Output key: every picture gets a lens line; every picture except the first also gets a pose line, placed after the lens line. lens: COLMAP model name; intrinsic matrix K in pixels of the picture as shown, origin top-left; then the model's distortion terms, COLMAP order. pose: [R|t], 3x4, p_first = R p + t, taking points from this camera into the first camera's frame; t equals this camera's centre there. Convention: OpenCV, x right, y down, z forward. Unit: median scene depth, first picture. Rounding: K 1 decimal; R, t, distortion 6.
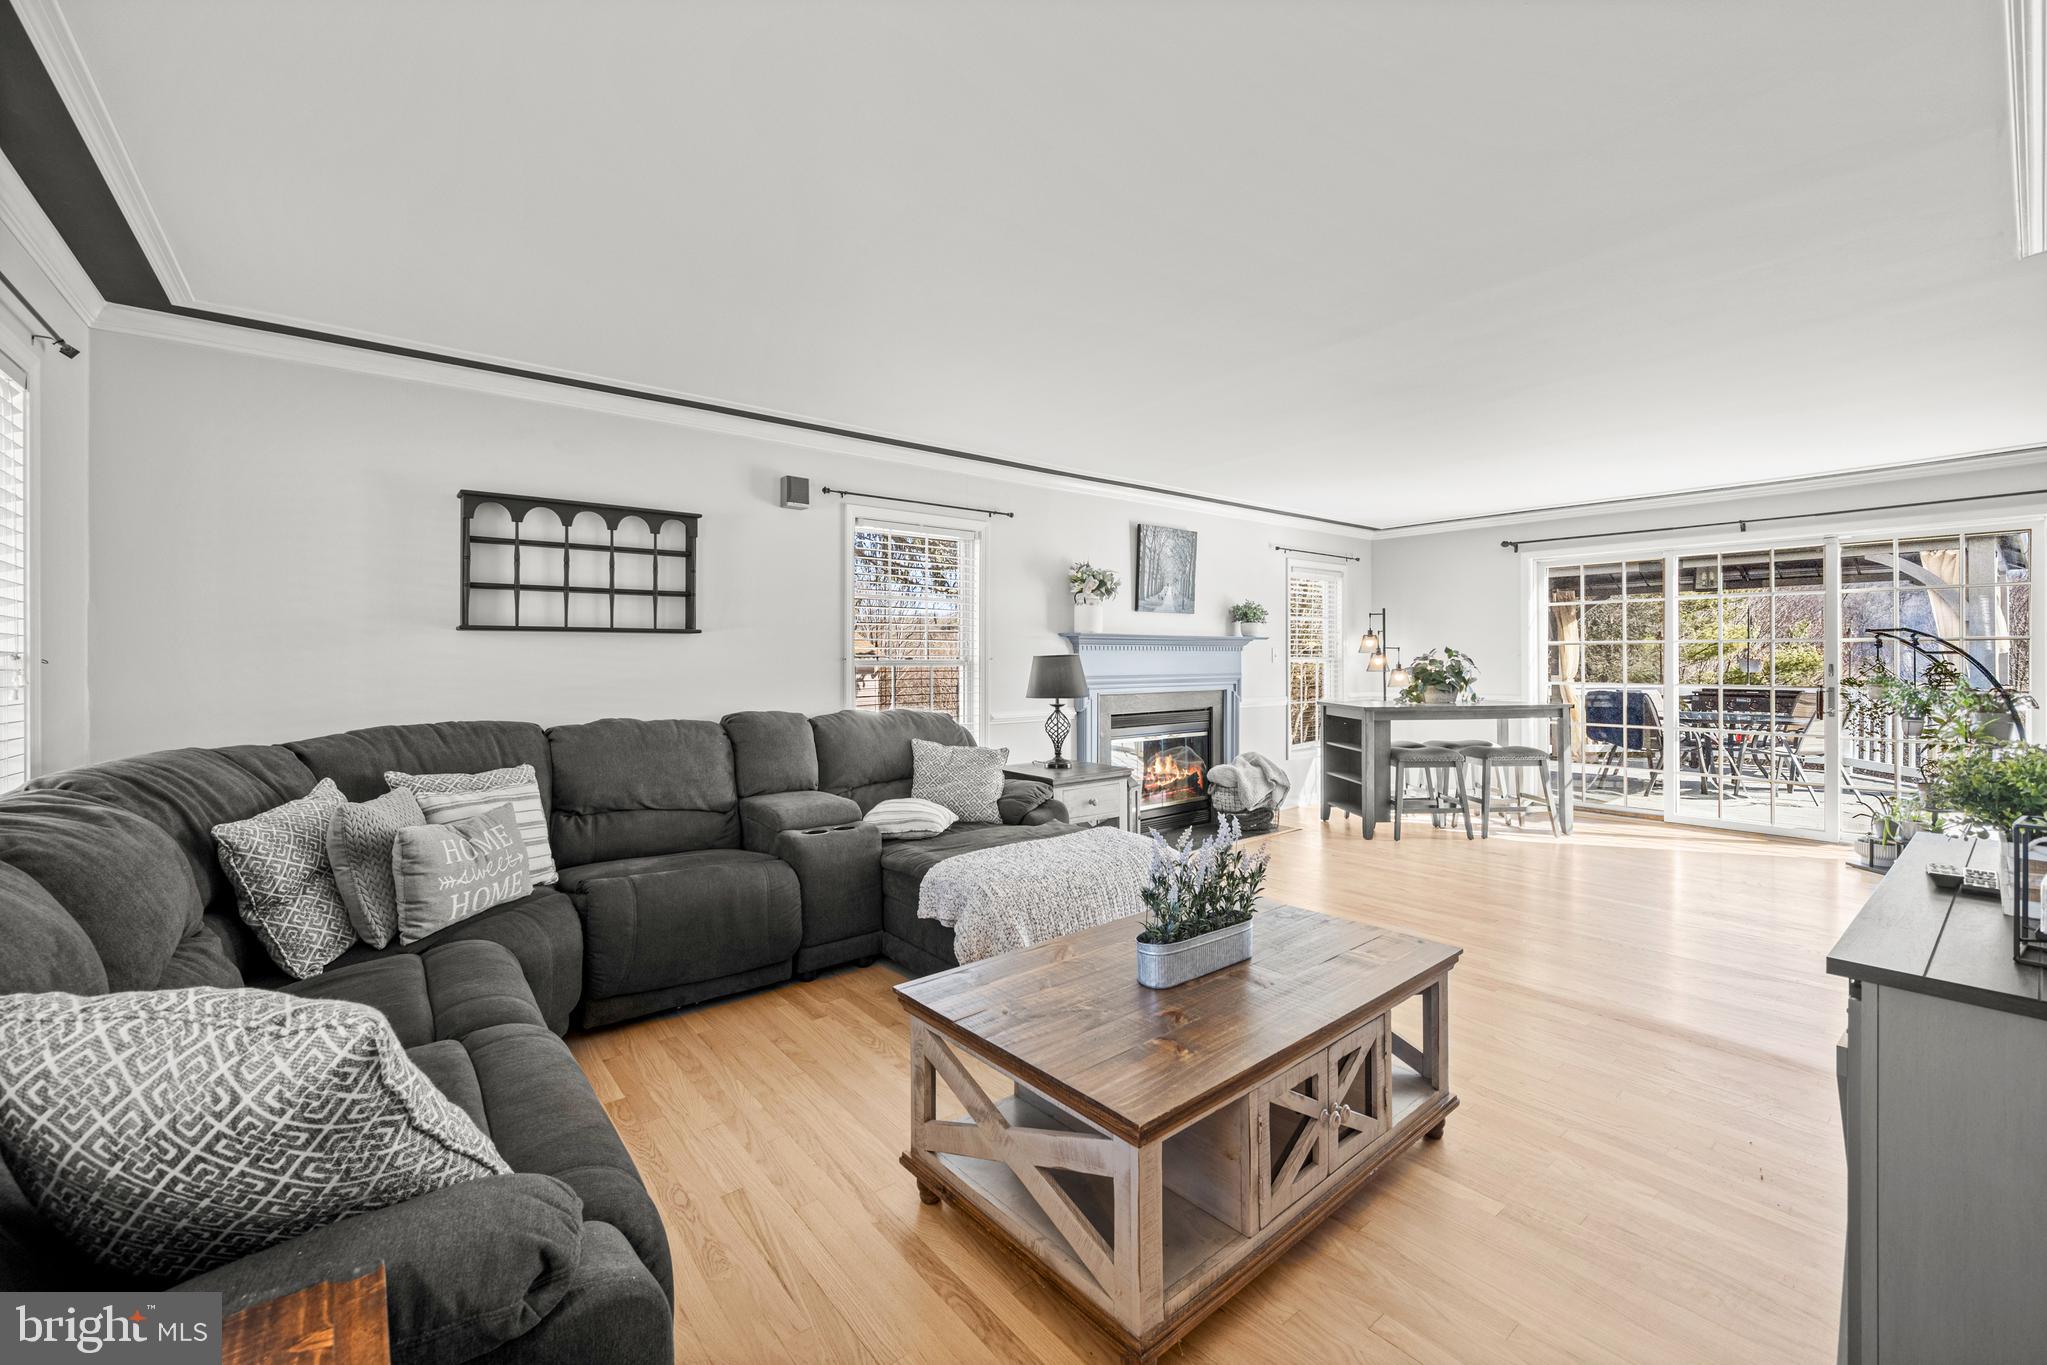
lens RADIAL K [[823.0, 0, 1026.4], [0, 823.0, 655.0], [0, 0, 1]] dist [0.000905, -0.000243]
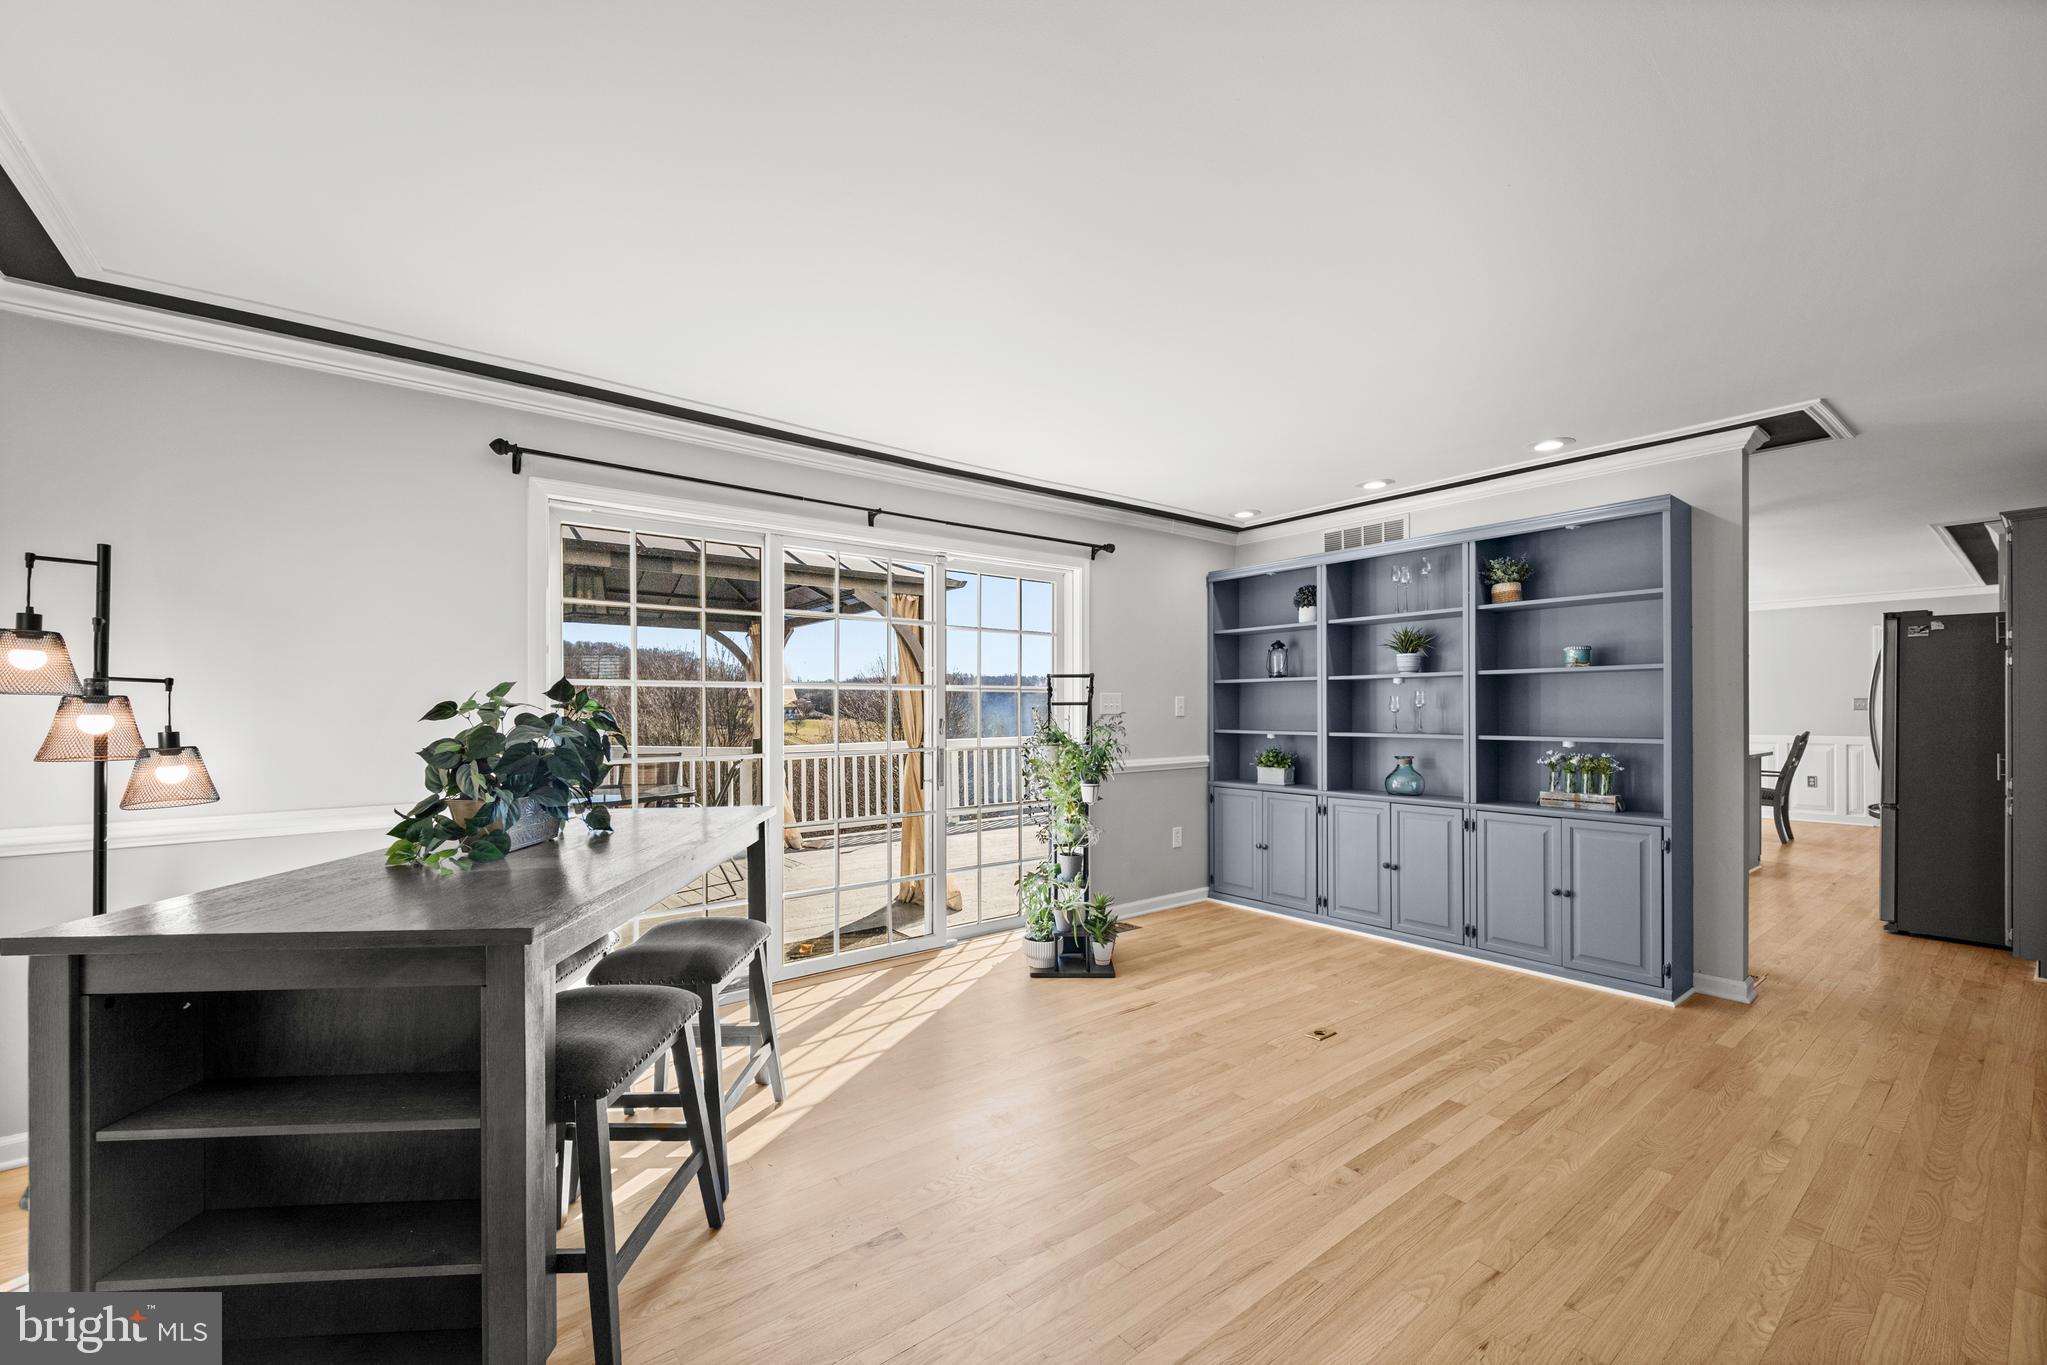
lens RADIAL K [[823.0, 0, 1013.0], [0, 823.0, 706.4], [0, 0, 1]] dist [0.000905, -0.000243]
pose [[0.013036, 0.006418, 0.999894, 0.175193], [-0.000224, 0.999979, -0.006416, 0.003655], [-0.999915, -0.000140, 0.013037, 0.808347]]
